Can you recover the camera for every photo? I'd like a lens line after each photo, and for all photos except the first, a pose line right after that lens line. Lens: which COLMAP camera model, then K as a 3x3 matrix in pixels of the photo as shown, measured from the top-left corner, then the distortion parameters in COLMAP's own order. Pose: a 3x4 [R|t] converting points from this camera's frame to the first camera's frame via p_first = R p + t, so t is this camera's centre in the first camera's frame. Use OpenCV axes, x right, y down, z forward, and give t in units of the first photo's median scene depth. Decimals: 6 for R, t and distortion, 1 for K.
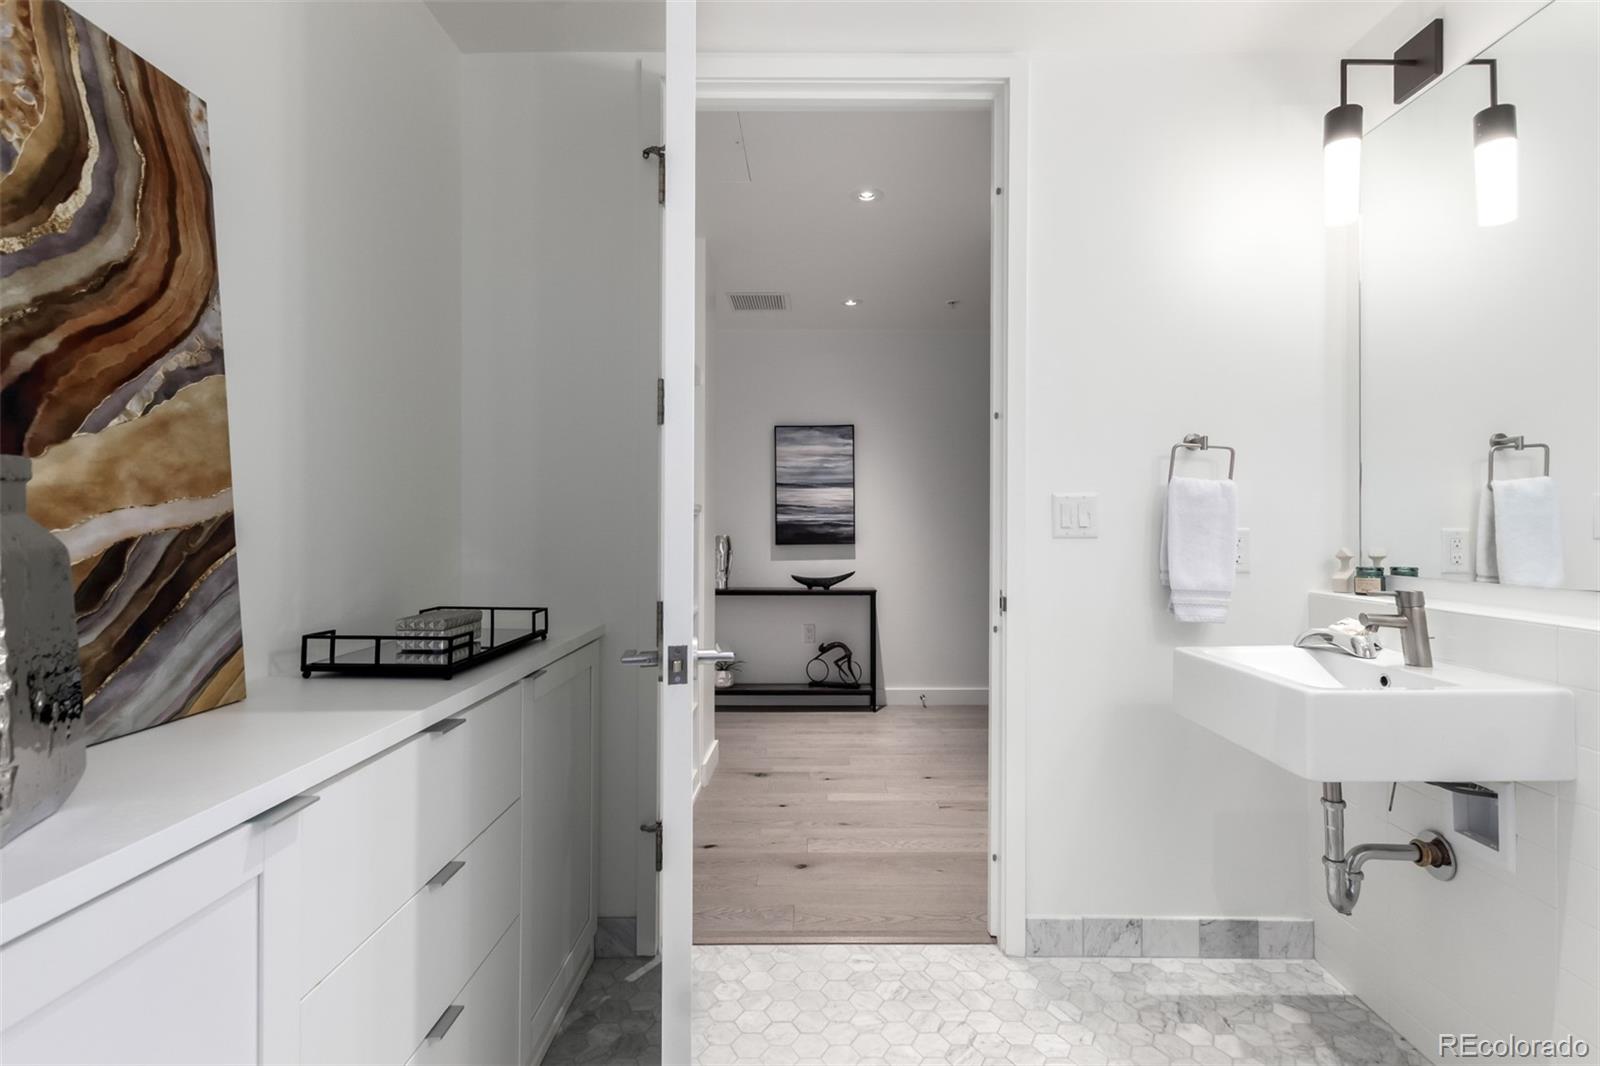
lens RADIAL K [[739.2, 0, 806.3], [0, 739.2, 529.8], [0, 0, 1]] dist [0.001630, 0.000064]
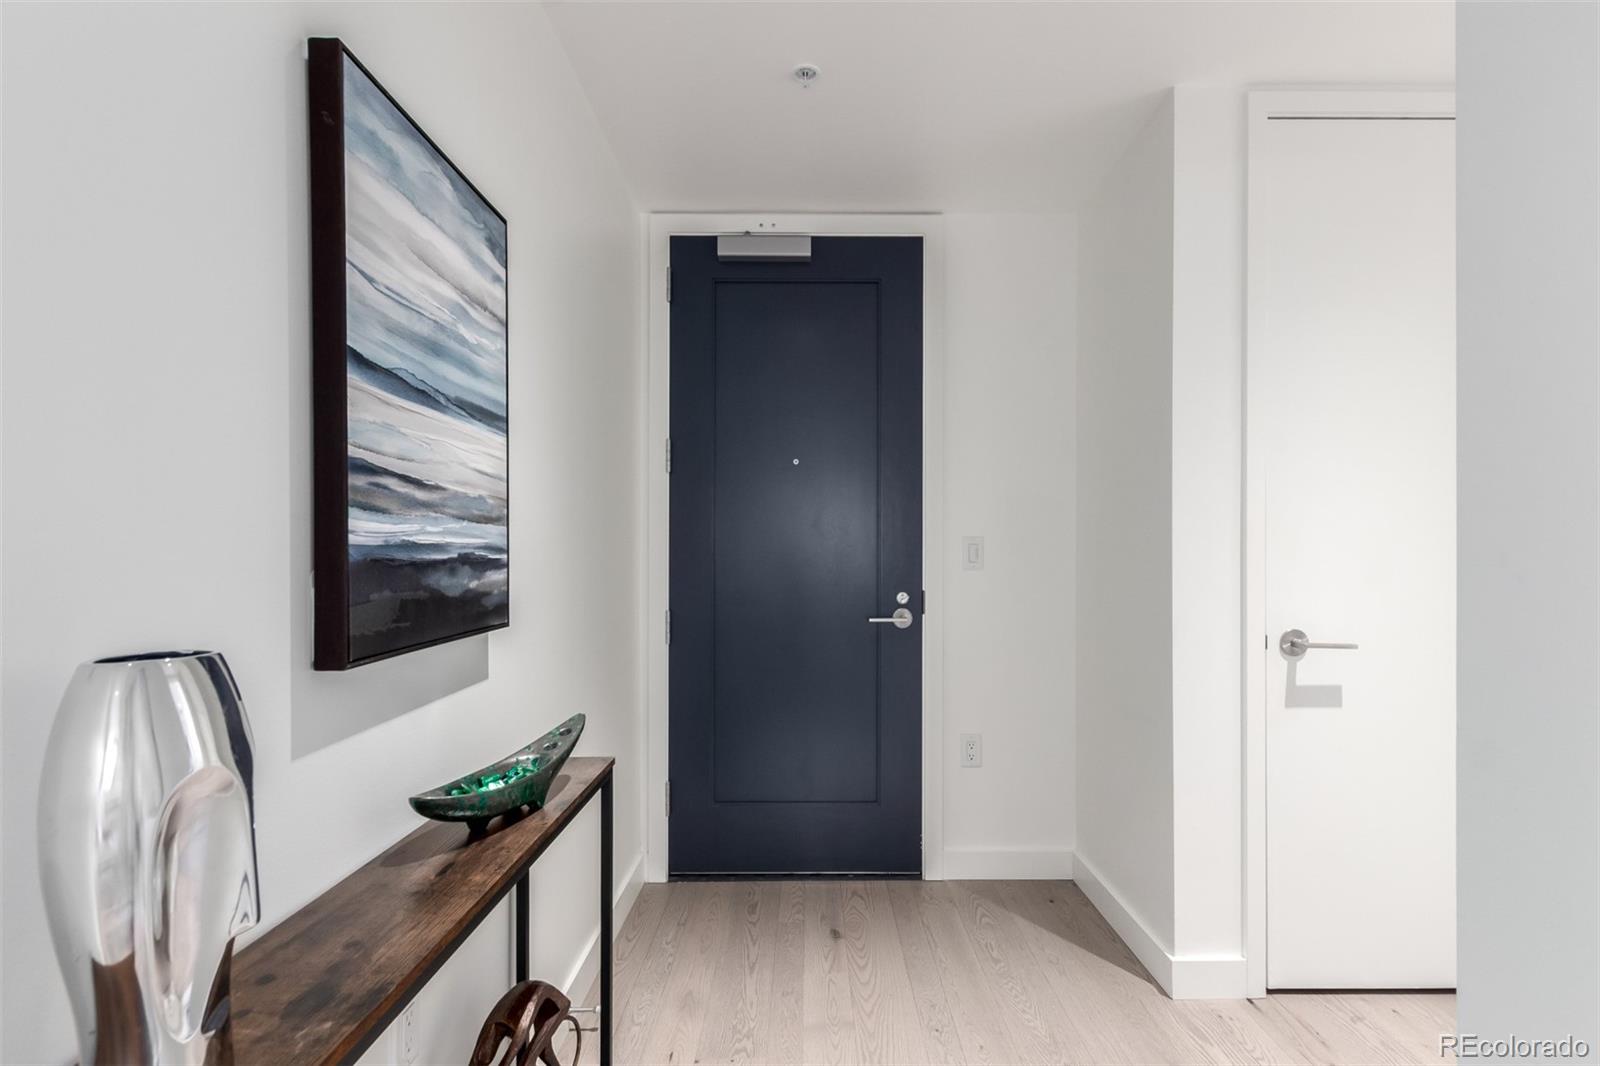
lens RADIAL K [[761.8, 0, 808.5], [0, 761.8, 546.1], [0, 0, 1]] dist [-0.000451, -0.000358]
pose [[-0.015556, 0.006470, 0.999858, -0.240566], [0.001988, 0.999977, -0.006440, -0.010412], [-0.999877, 0.001887, -0.015568, 0.891302]]
